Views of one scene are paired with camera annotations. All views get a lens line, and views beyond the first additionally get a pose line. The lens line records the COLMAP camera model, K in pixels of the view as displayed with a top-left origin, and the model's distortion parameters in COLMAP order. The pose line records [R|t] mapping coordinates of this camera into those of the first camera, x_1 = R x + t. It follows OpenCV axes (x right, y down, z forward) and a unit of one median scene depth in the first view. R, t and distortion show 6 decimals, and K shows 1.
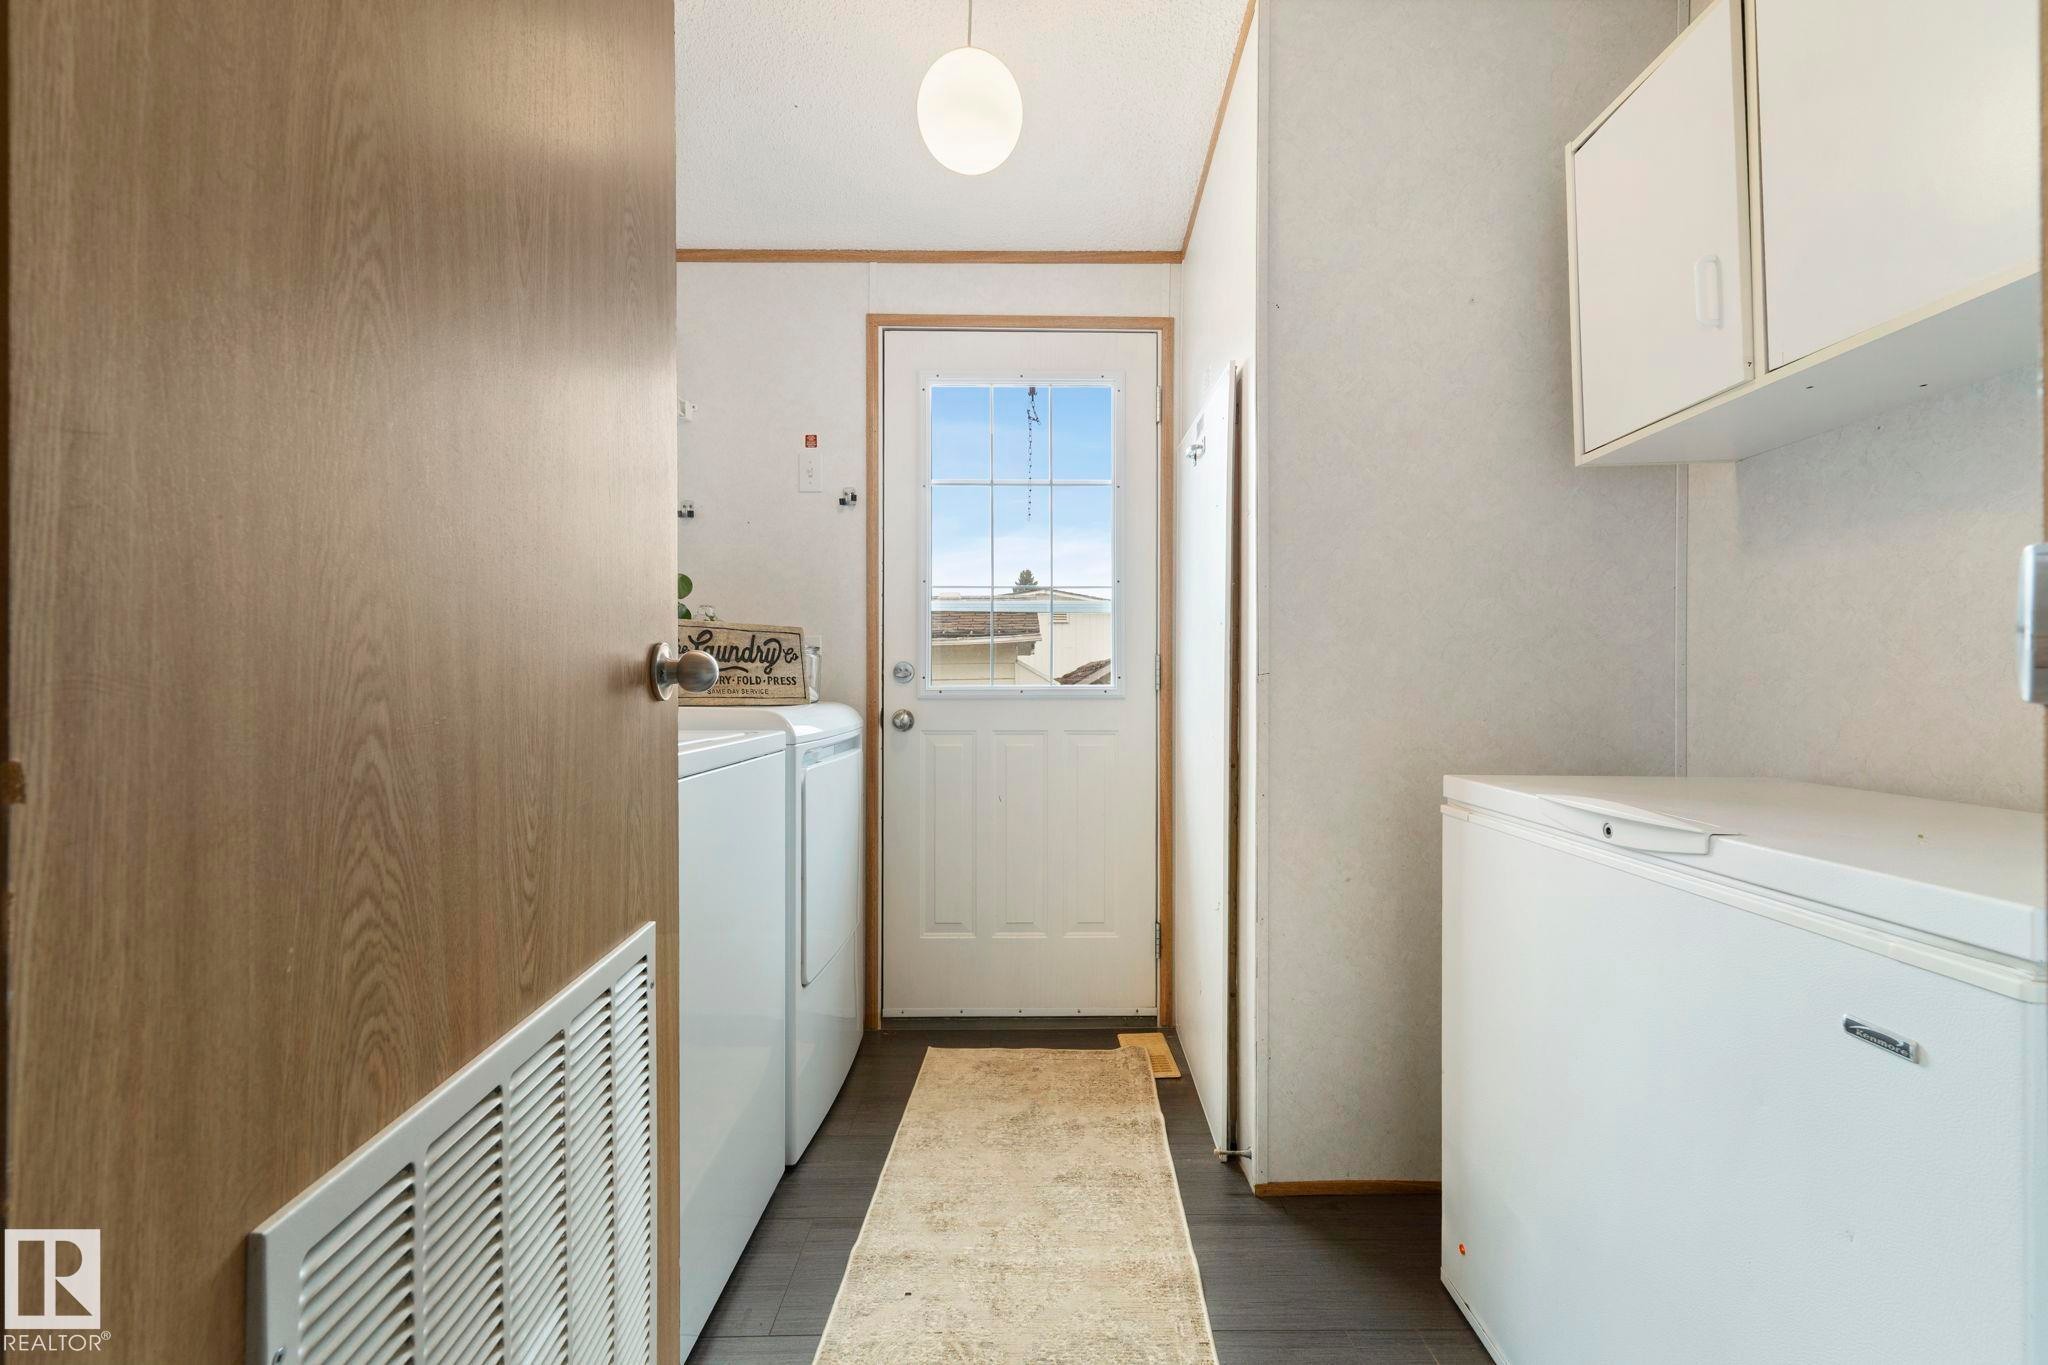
lens RADIAL K [[865.4, 0, 1037.0], [0, 865.4, 686.2], [0, 0, 1]] dist [0.005835, 0.000222]
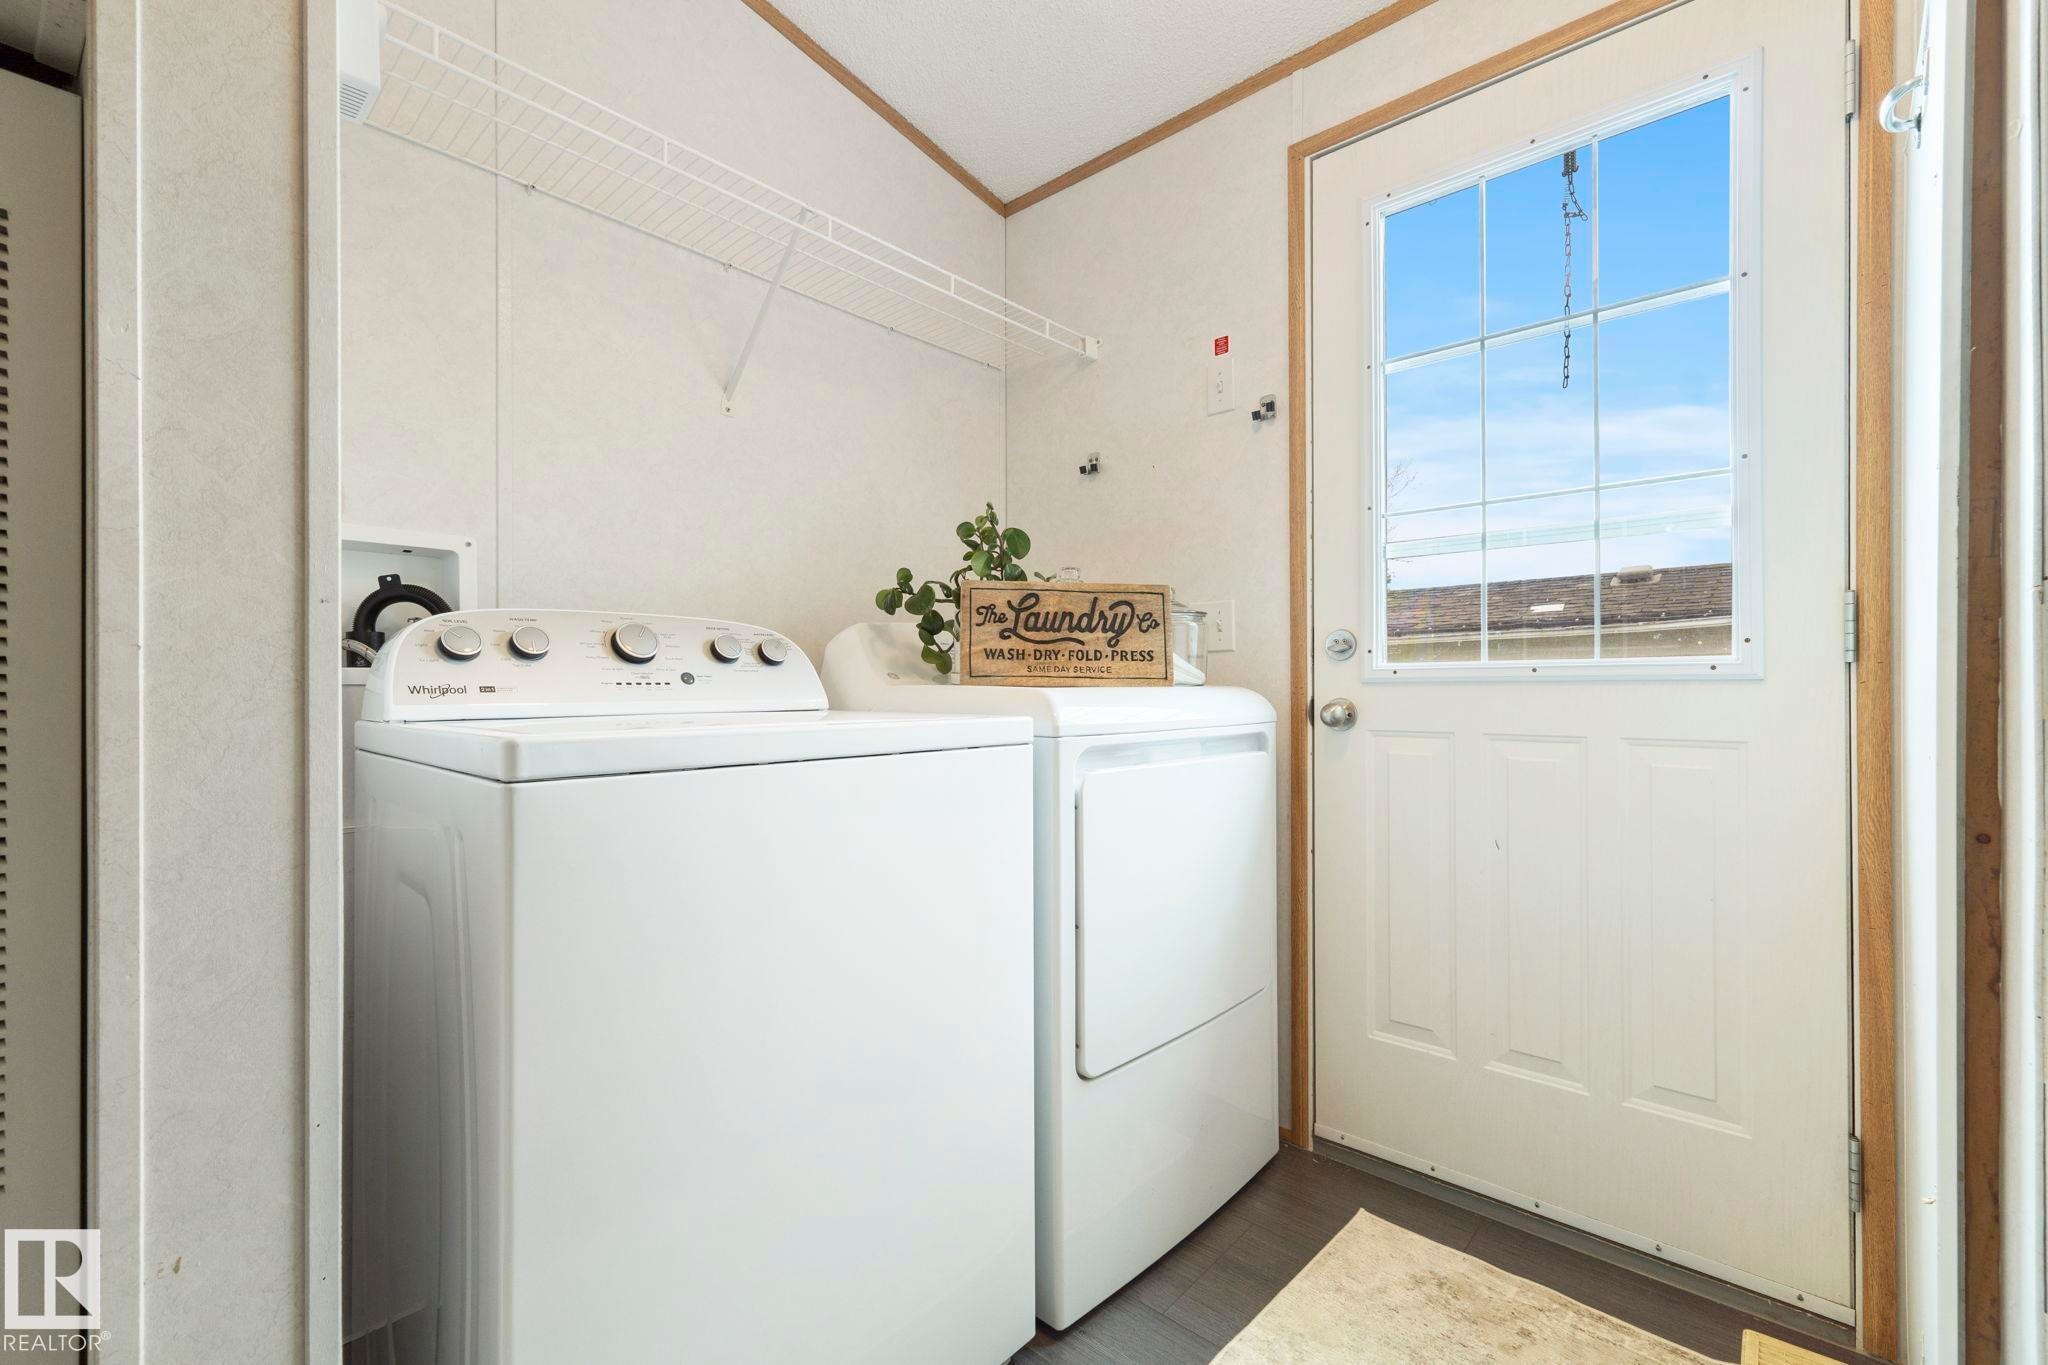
lens RADIAL K [[865.4, 0, 1037.0], [0, 865.4, 686.2], [0, 0, 1]] dist [0.005835, 0.000222]
pose [[0.741389, -0.002486, -0.671071, 0.149359], [-0.000451, 0.999991, -0.004203, 0.023190], [0.671076, 0.003419, 0.741381, 0.375842]]
